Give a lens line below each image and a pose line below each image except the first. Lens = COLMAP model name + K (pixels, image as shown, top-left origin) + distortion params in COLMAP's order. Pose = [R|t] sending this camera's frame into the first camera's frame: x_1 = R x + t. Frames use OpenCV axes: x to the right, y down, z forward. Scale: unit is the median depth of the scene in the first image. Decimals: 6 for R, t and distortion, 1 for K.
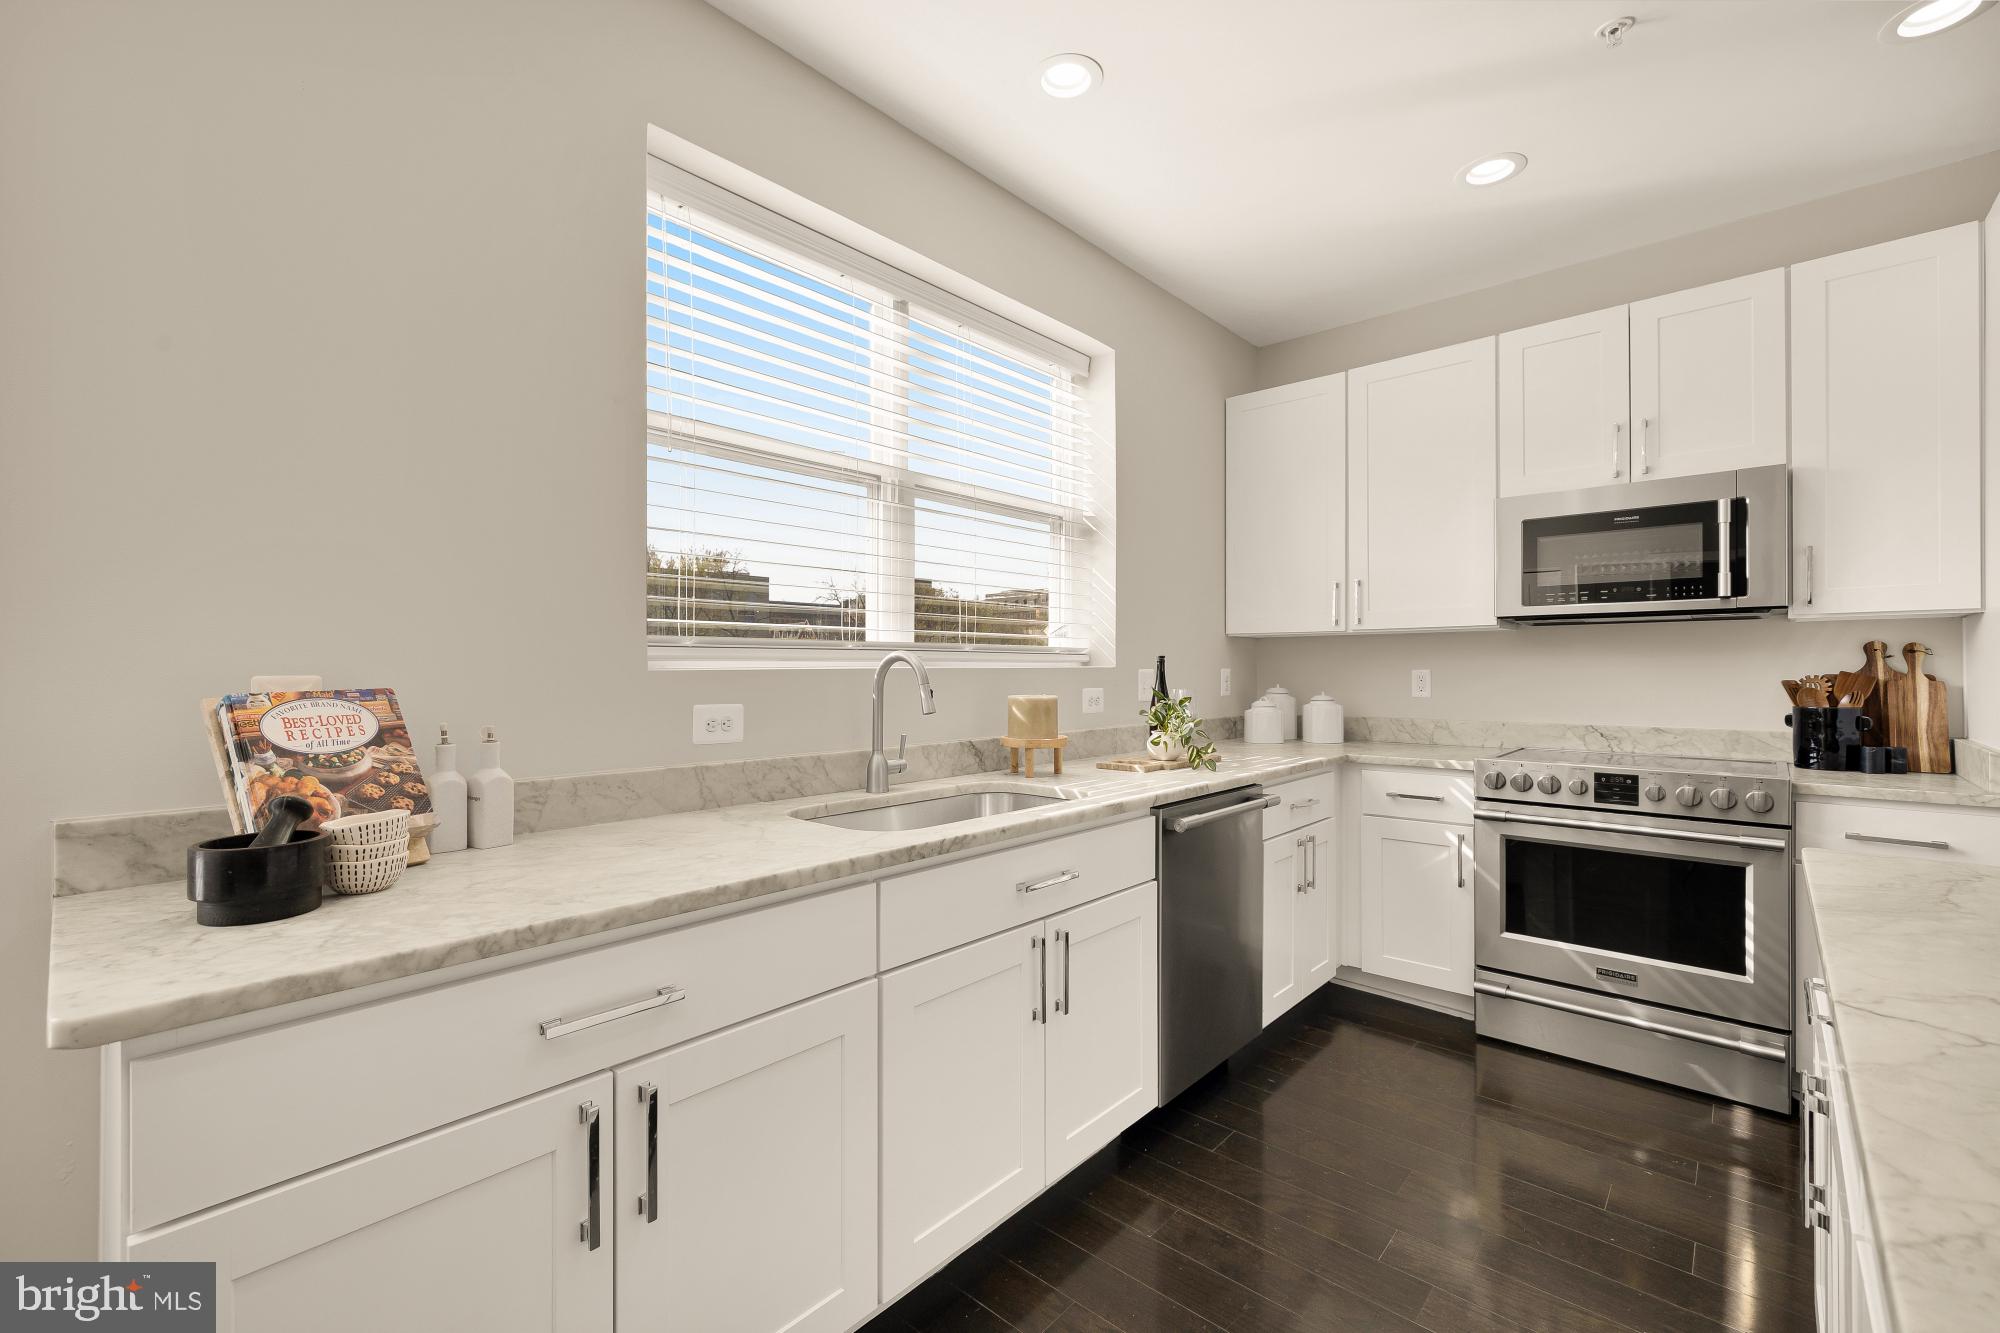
lens RADIAL K [[837.6, 0, 985.9], [0, 837.6, 666.8], [0, 0, 1]] dist [0.002389, 0.000033]
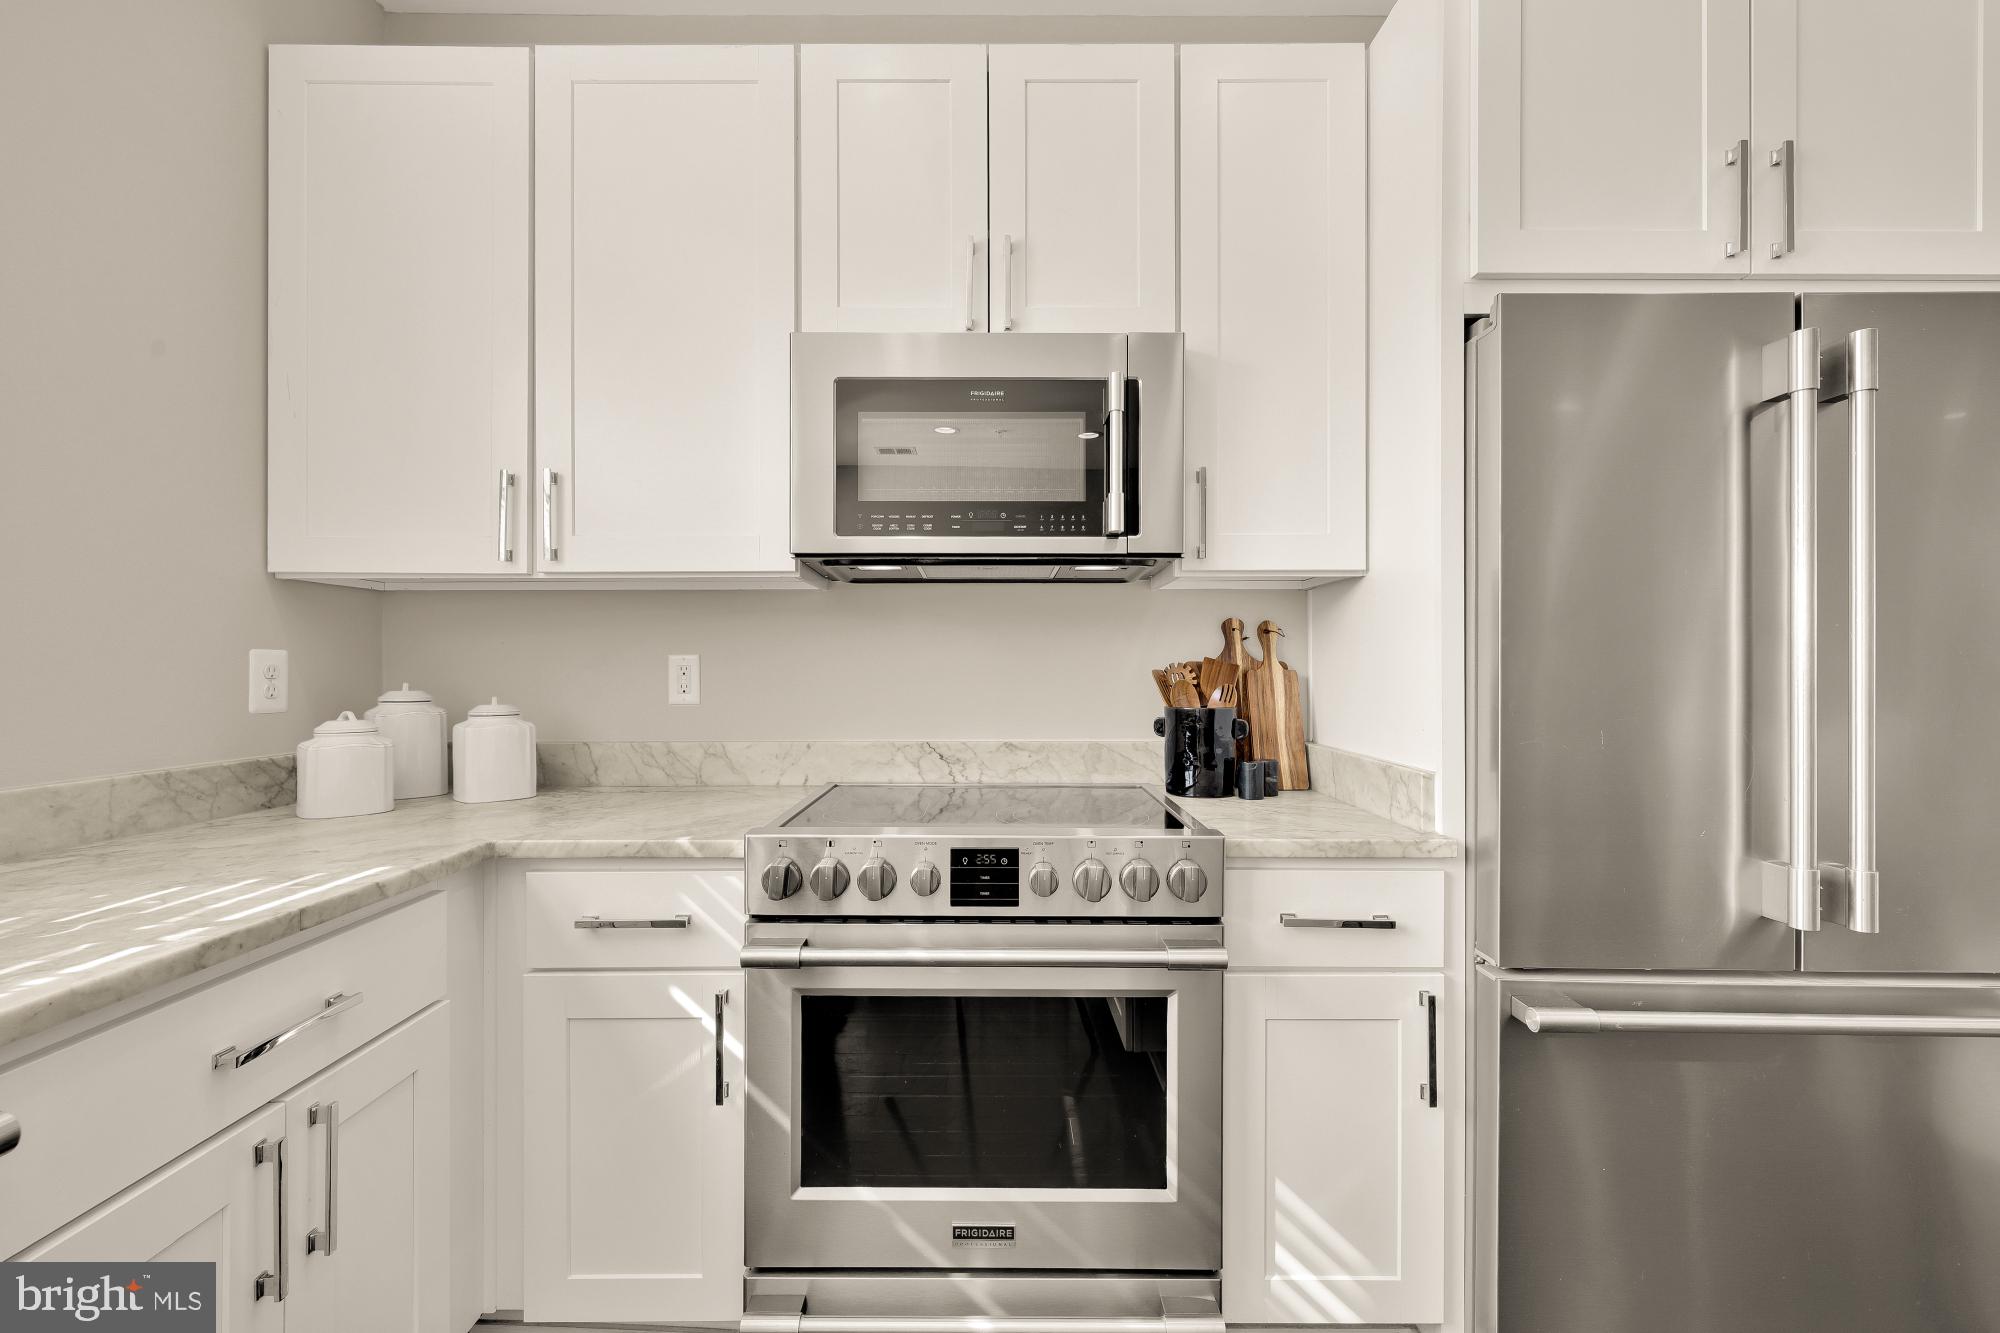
lens RADIAL K [[857.0, 0, 994.6], [0, 857.0, 664.1], [0, 0, 1]] dist [0.002697, 0.000042]
pose [[0.735089, 0.002318, 0.677966, 0.375574], [-0.004125, 0.999991, 0.001054, 0.011349], [-0.677958, -0.003572, 0.735092, 0.576408]]
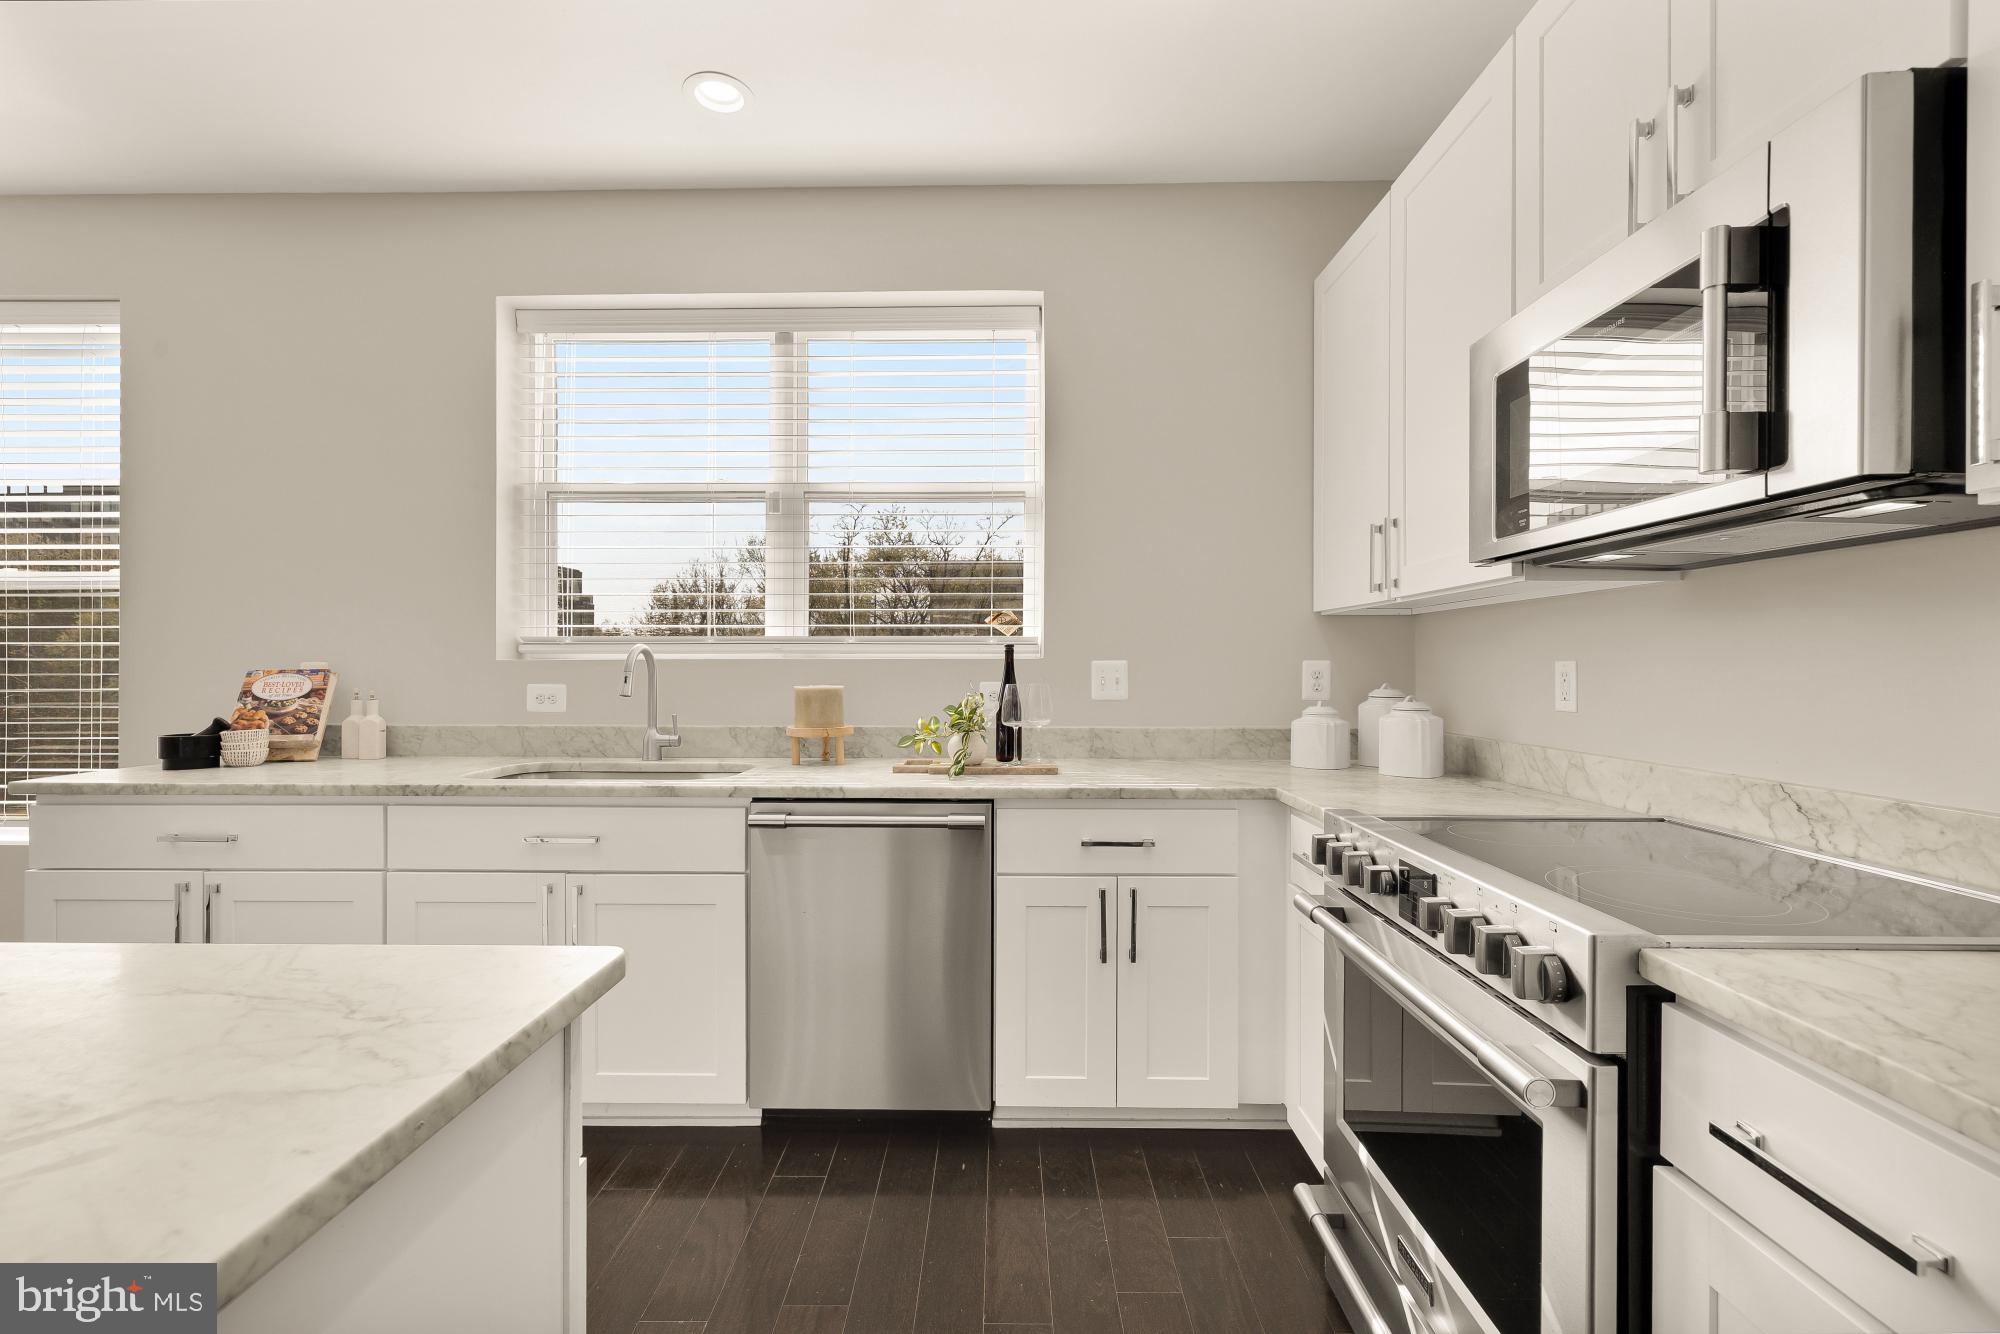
lens RADIAL K [[837.6, 0, 985.9], [0, 837.6, 667.3], [0, 0, 1]] dist [0.002389, 0.000033]
pose [[0.662432, 0.003348, -0.749115, 0.915641], [-0.000185, 0.999991, 0.004305, 0.007200], [0.749122, -0.002713, 0.662426, 0.459938]]
